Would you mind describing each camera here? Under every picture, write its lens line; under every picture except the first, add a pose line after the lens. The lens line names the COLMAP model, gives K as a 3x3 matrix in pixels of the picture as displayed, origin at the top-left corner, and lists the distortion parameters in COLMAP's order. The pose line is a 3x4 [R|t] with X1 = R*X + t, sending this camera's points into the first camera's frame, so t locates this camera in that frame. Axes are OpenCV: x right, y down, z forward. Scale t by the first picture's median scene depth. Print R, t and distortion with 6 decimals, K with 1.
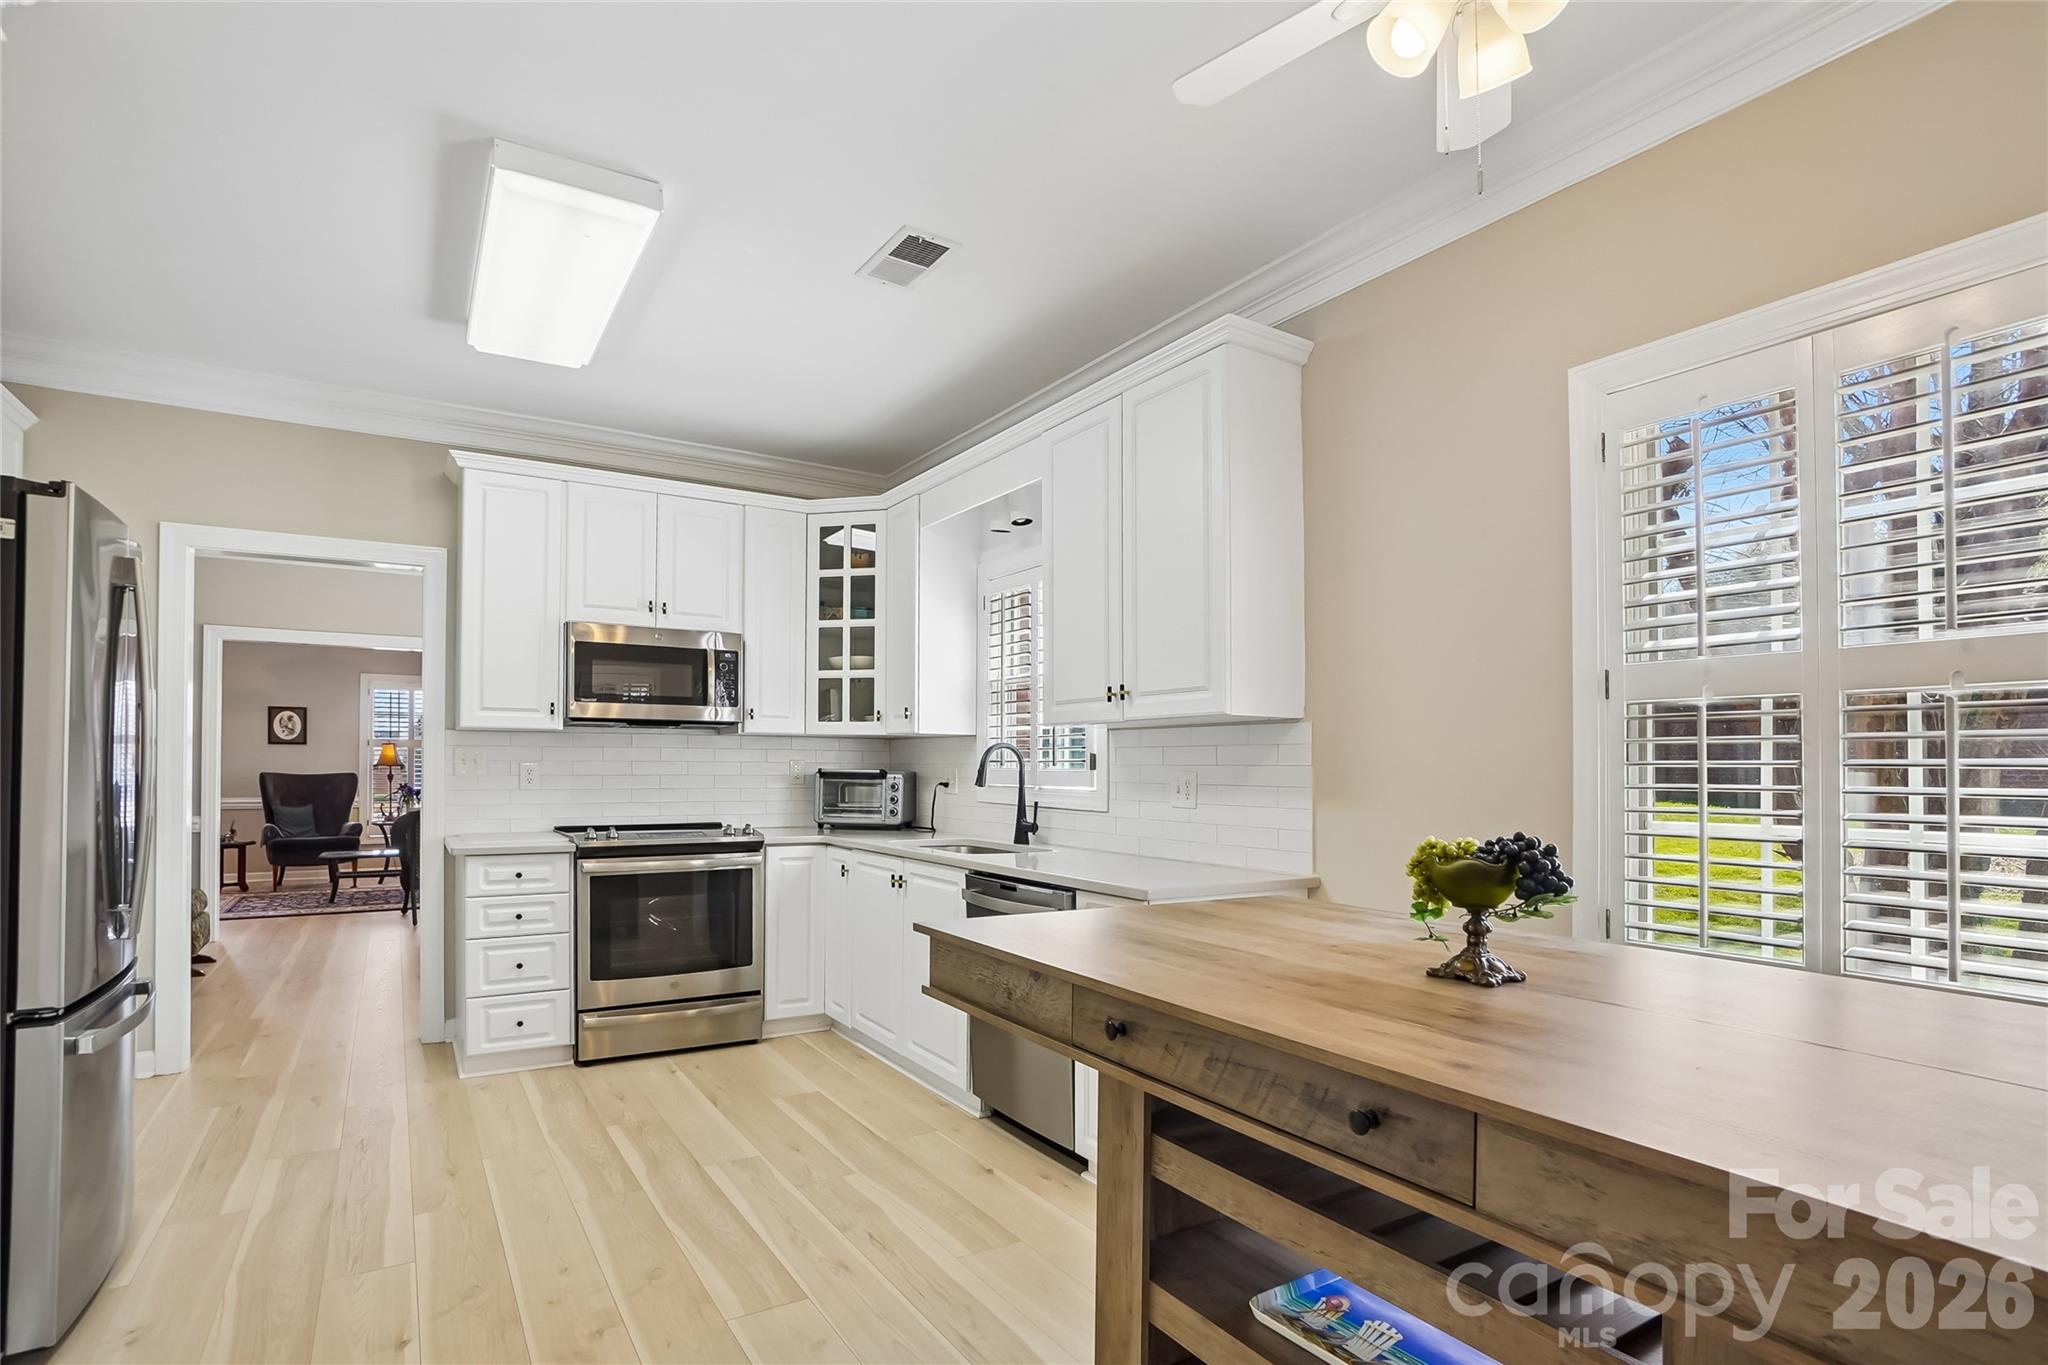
lens RADIAL K [[1021.9, 0, 1020.6], [0, 1021.9, 763.8], [0, 0, 1]] dist [-0.032409, 0.000115]
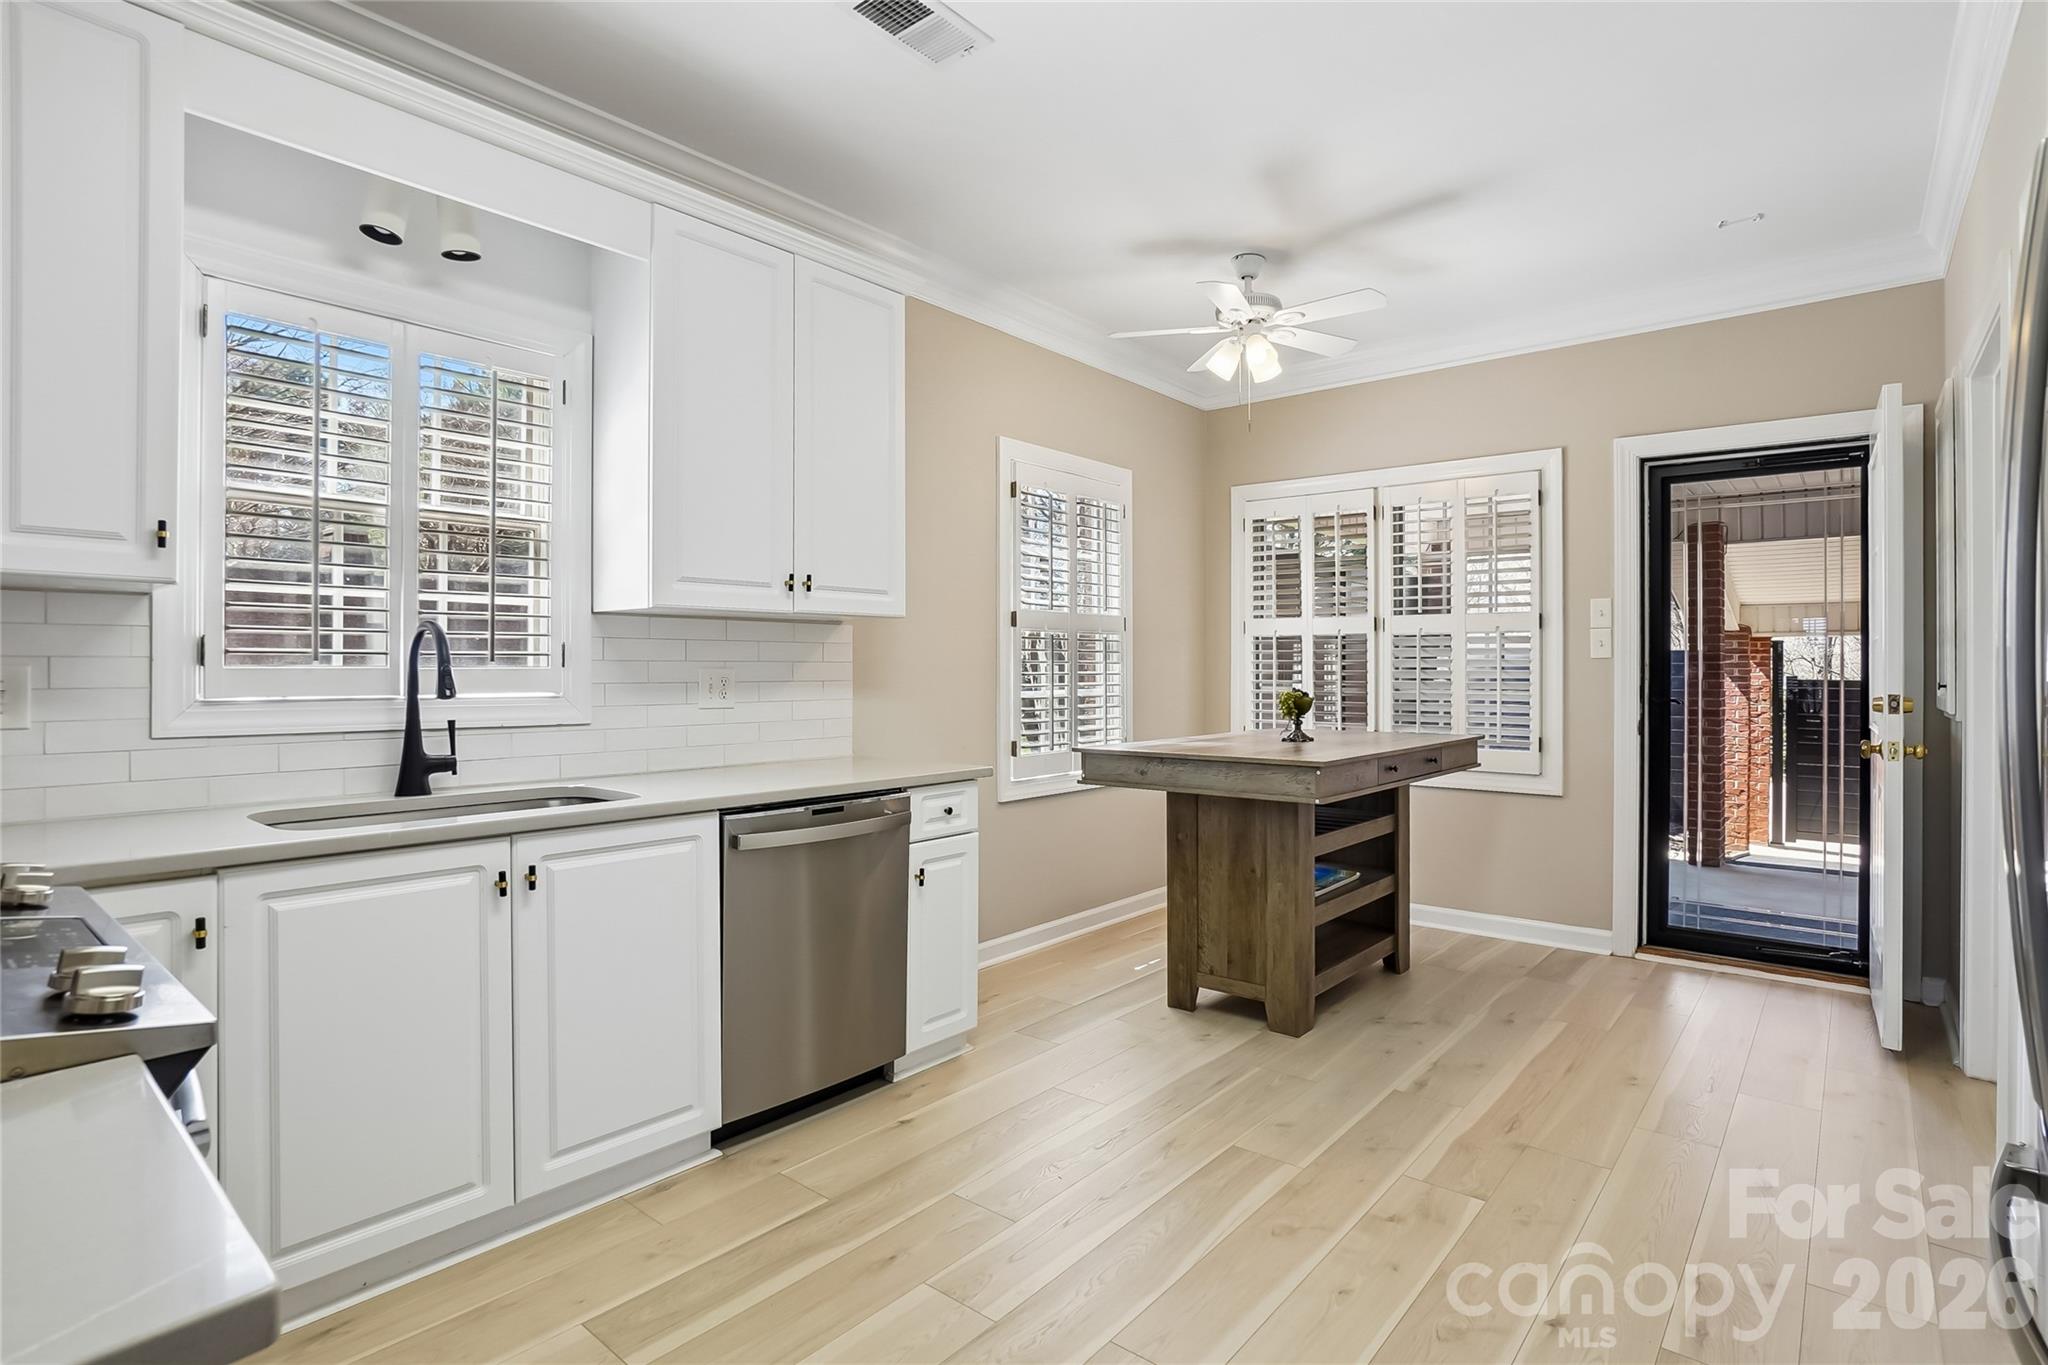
lens RADIAL K [[1018.1, 0, 992.9], [0, 1018.1, 666.5], [0, 0, 1]] dist [-0.057240, 0.000090]
pose [[-0.290094, -0.006137, 0.956979, -0.806851], [-0.007653, 0.999962, 0.004092, 0.000640], [-0.956968, -0.006137, -0.290130, 1.075867]]
